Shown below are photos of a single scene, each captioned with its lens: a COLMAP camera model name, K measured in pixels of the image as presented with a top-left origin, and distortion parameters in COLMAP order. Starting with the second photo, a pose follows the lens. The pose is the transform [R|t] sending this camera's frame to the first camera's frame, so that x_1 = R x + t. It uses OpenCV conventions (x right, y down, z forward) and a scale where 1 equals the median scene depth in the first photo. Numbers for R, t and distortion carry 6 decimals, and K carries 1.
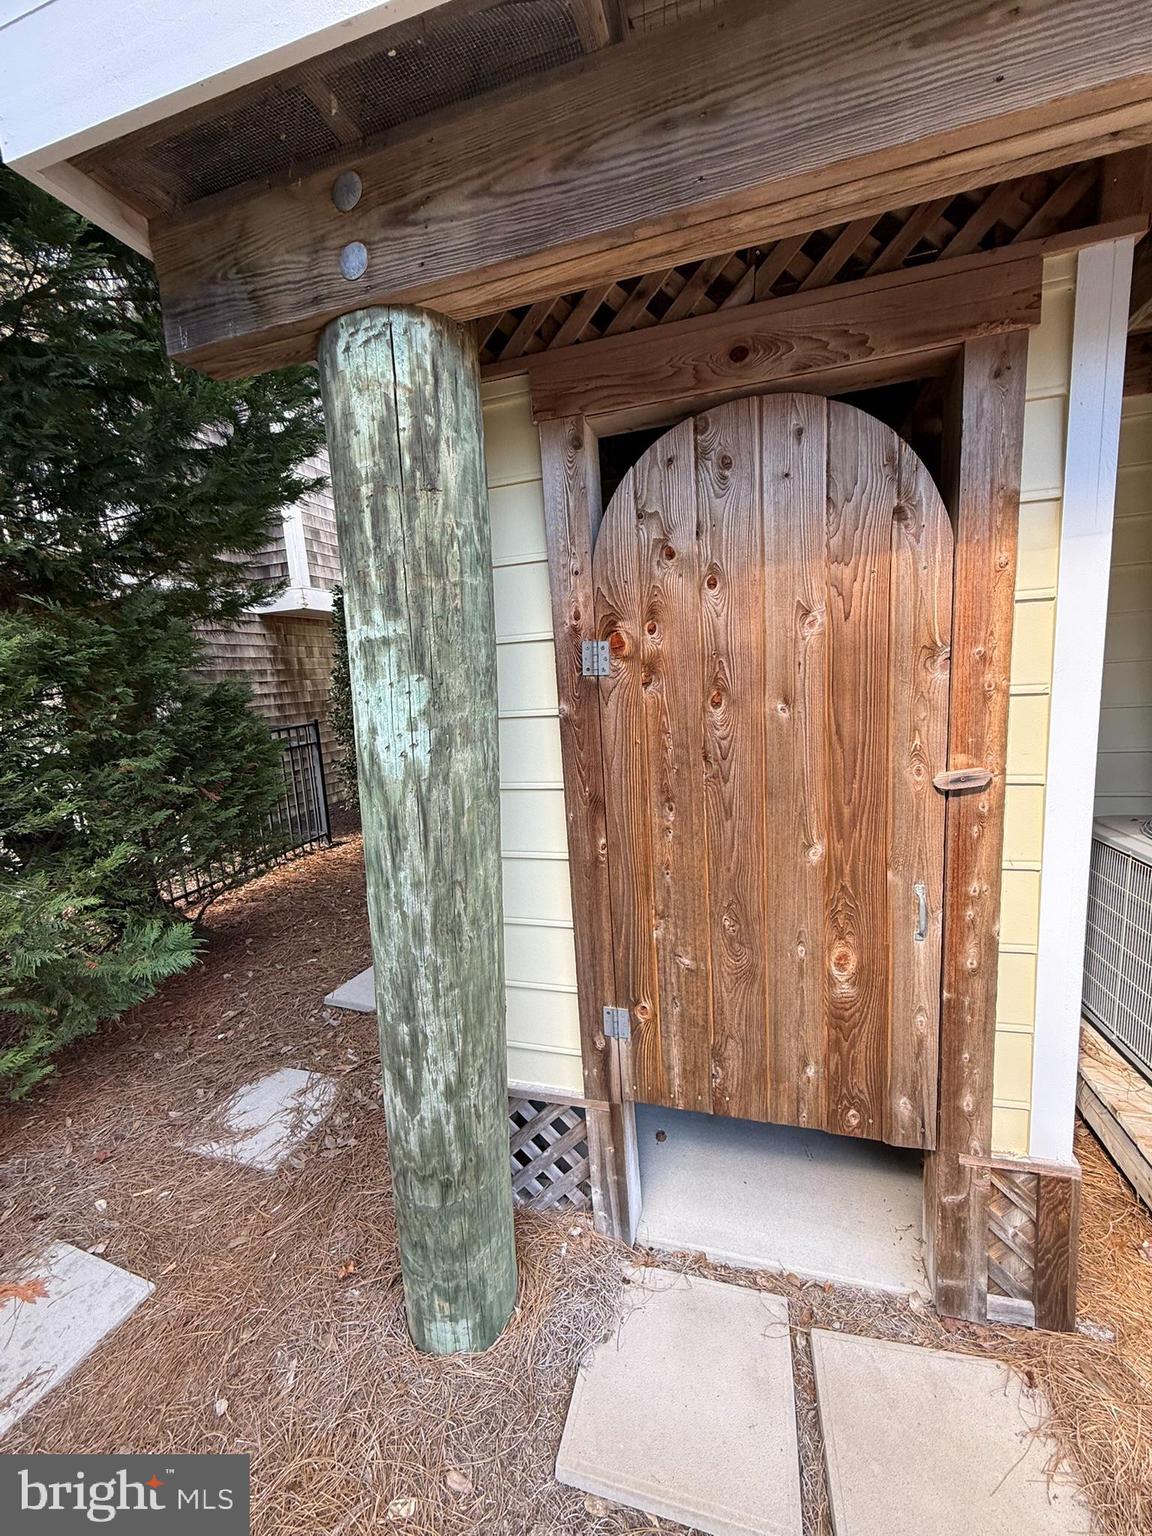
lens RADIAL K [[612.5, 0, 563.8], [0, 612.5, 764.9], [0, 0, 1]] dist [-0.000692, 0.000005]
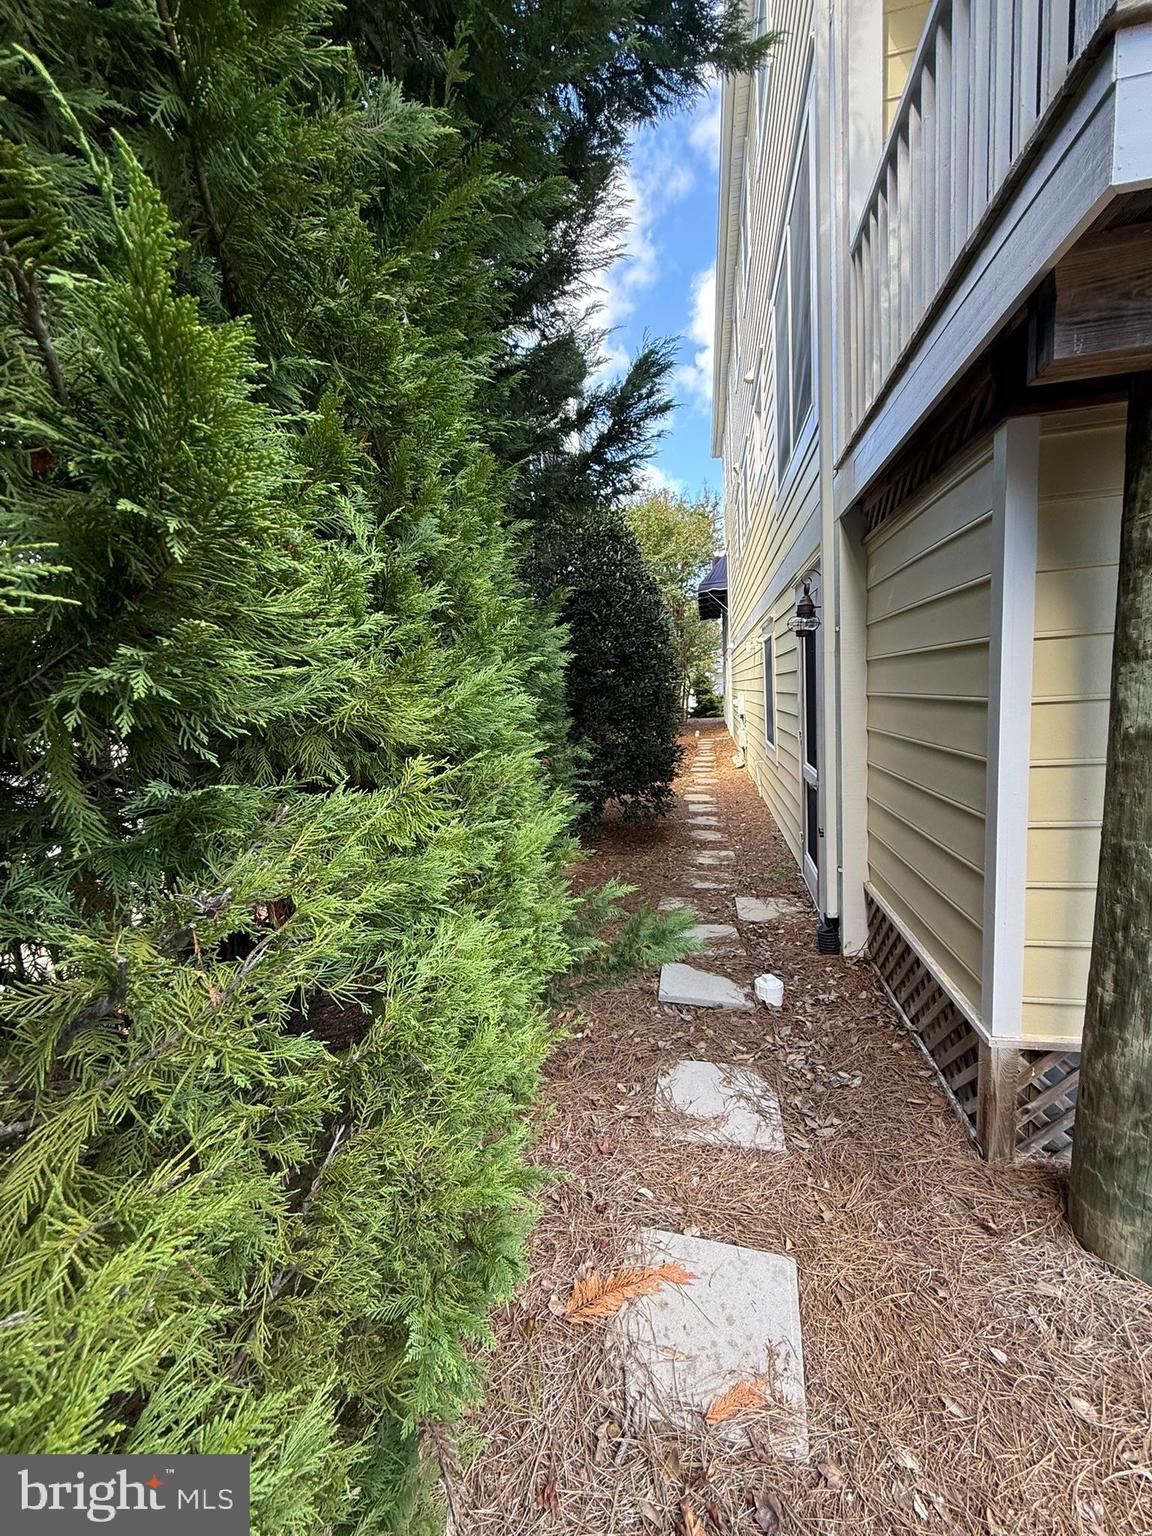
lens RADIAL K [[612.5, 0, 576.8], [0, 612.5, 766.8], [0, 0, 1]] dist [-0.000692, 0.000005]
pose [[0.996137, -0.006734, 0.087554, -2.098109], [0.009103, 0.999602, -0.026685, 0.111970], [-0.087340, 0.027379, 0.995802, -0.001952]]
